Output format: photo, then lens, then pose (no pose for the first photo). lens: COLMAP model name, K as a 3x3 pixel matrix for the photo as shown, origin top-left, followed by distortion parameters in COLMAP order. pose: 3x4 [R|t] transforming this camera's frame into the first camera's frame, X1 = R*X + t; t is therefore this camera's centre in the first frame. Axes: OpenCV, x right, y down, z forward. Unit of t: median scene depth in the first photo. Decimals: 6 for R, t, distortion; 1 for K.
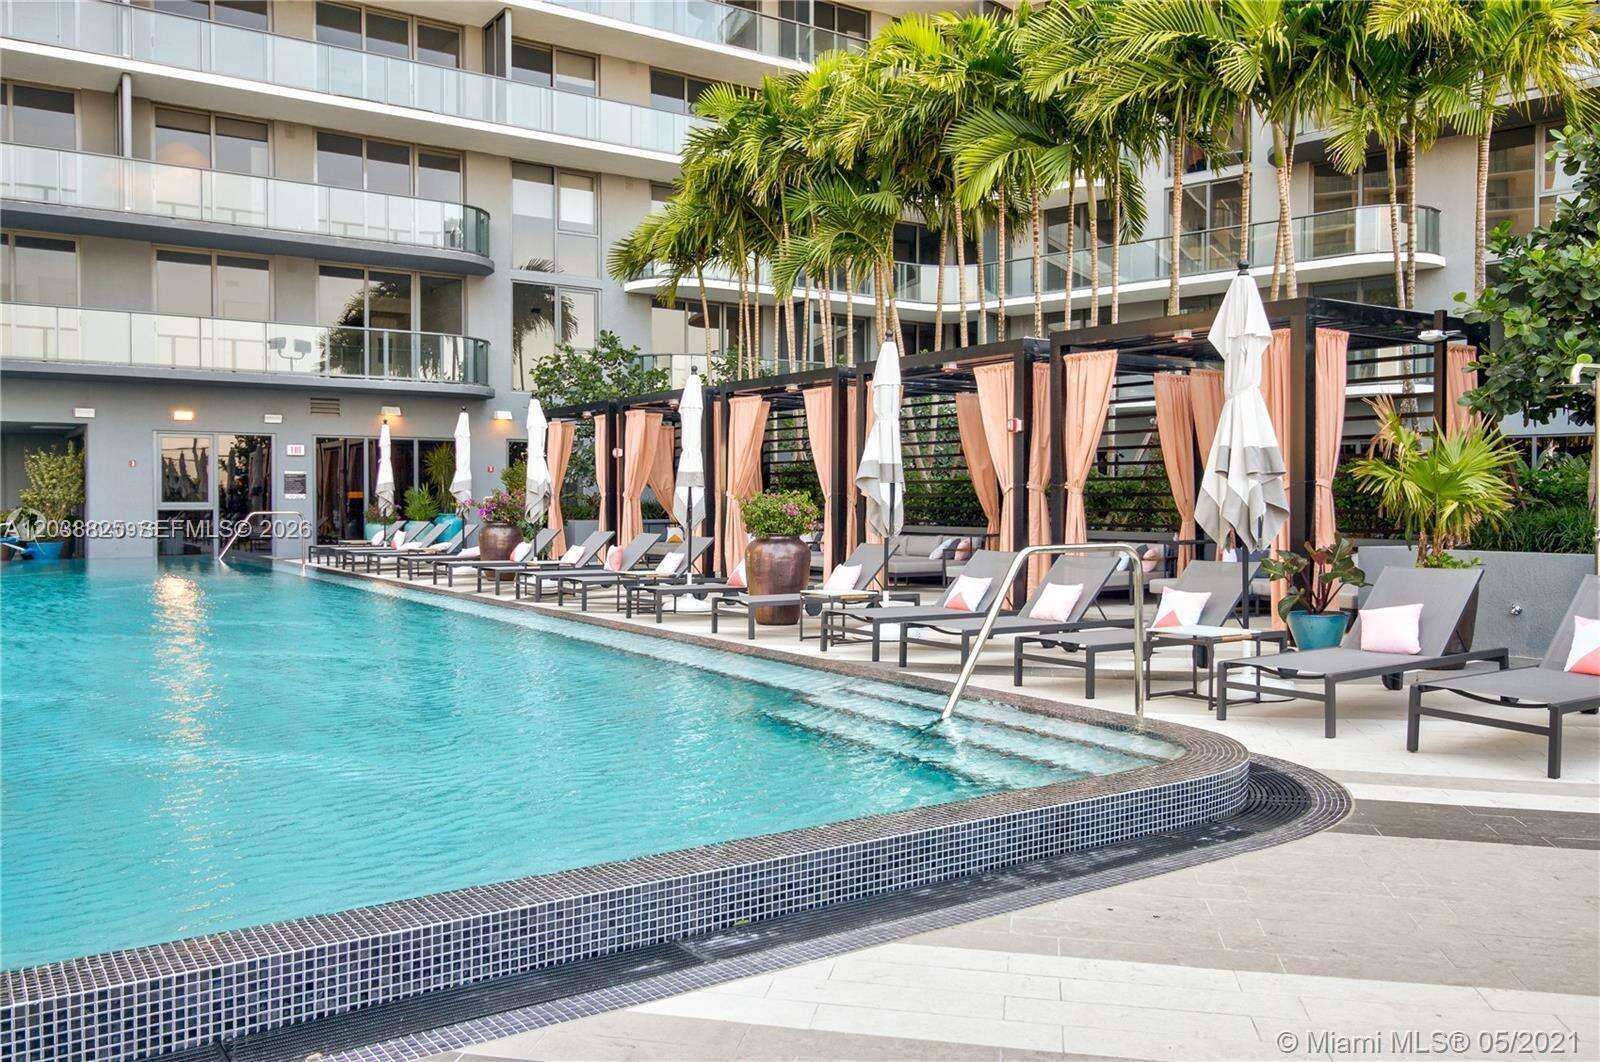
lens RADIAL K [[1271.8, 0, 800.0], [0, 1271.8, 531.0], [0, 0, 1]] dist [0.012959, 0.004199]
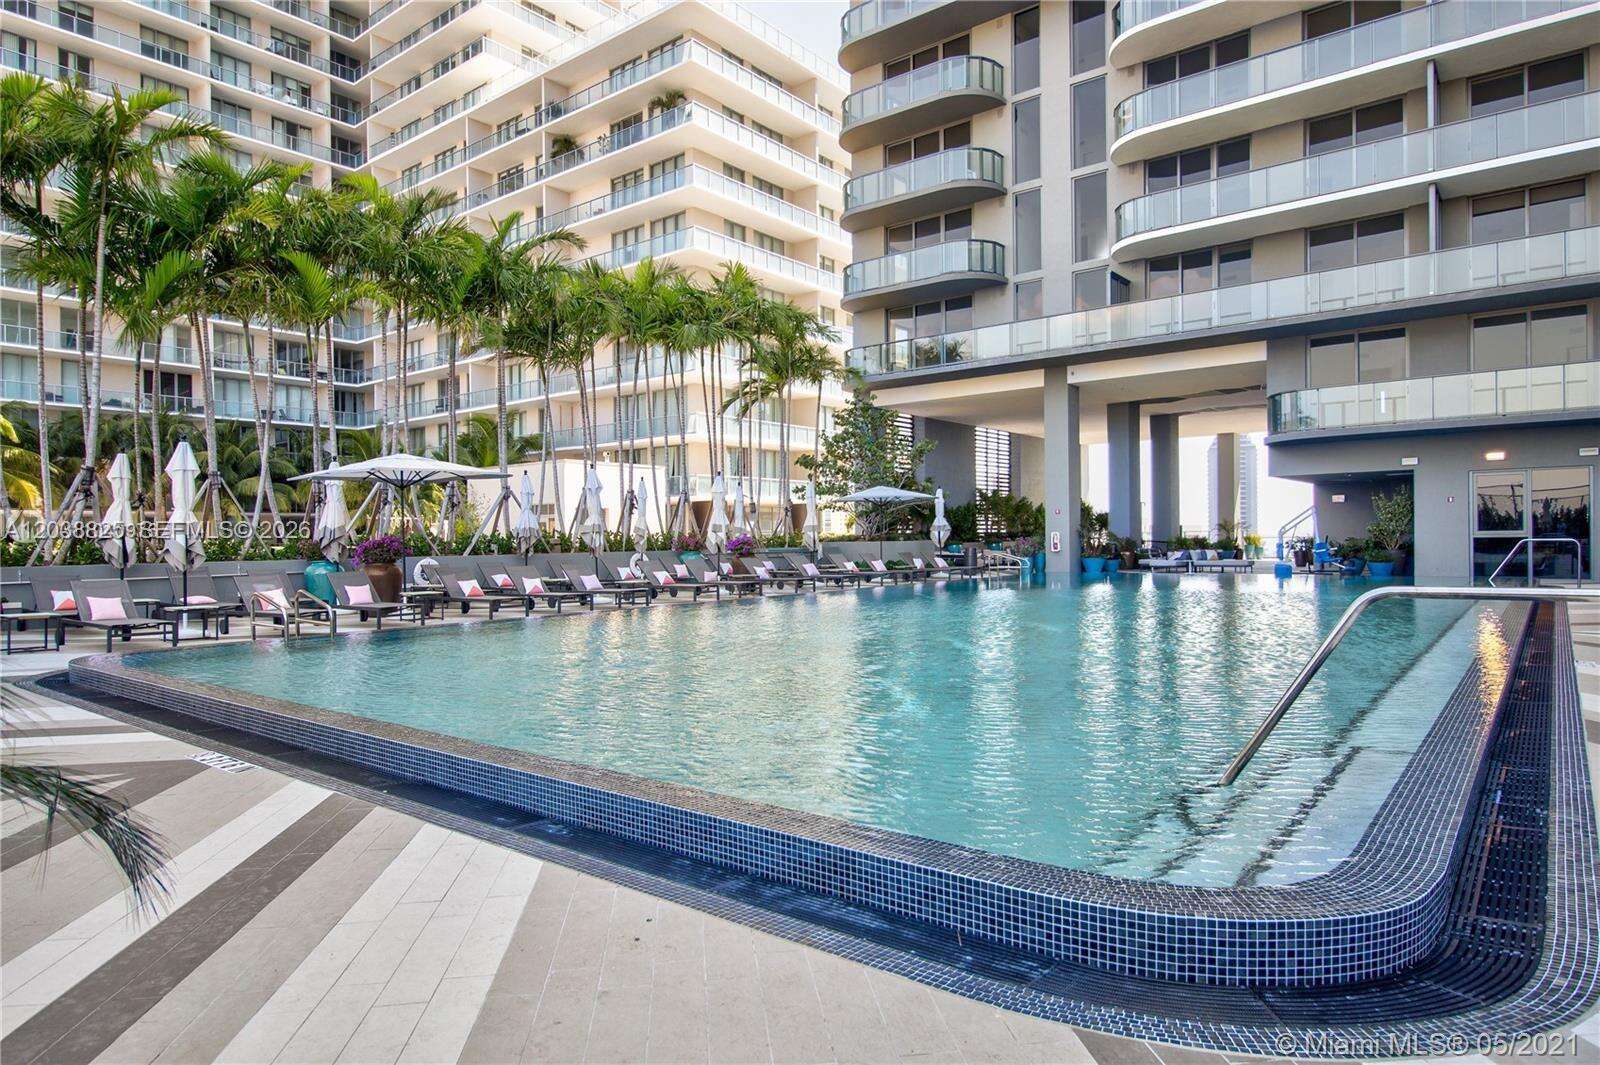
lens RADIAL K [[952.5, 0, 796.6], [0, 952.5, 542.7], [0, 0, 1]] dist [0.003178, 0.000300]
pose [[0.291682, -0.000288, -0.956515, 0.185053], [-0.010270, 0.999941, -0.003433, -0.002490], [0.956460, 0.010825, 0.291662, 0.158161]]
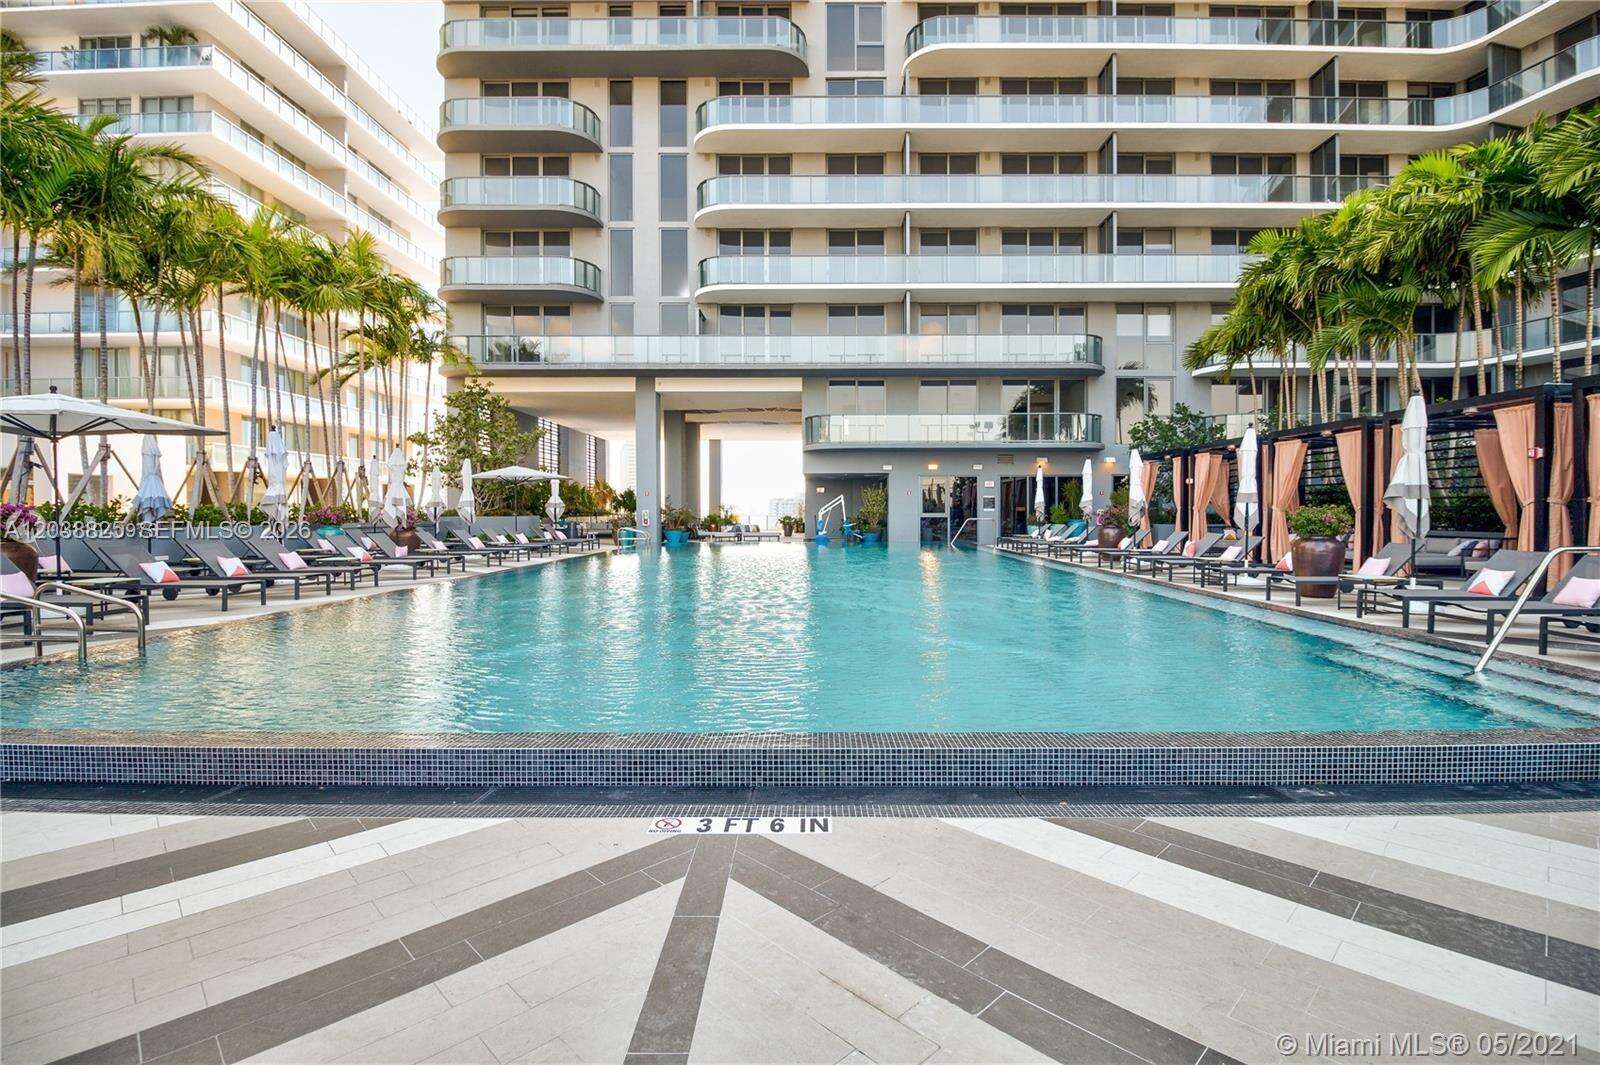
lens RADIAL K [[751.1, 0, 807.6], [0, 751.1, 526.9], [0, 0, 1]] dist [-0.002817, -0.012247]
pose [[0.824086, 0.010093, -0.566375, -0.008463], [-0.012287, 0.999925, -0.000058, 0.000206], [0.566331, 0.007007, 0.824148, -0.019539]]
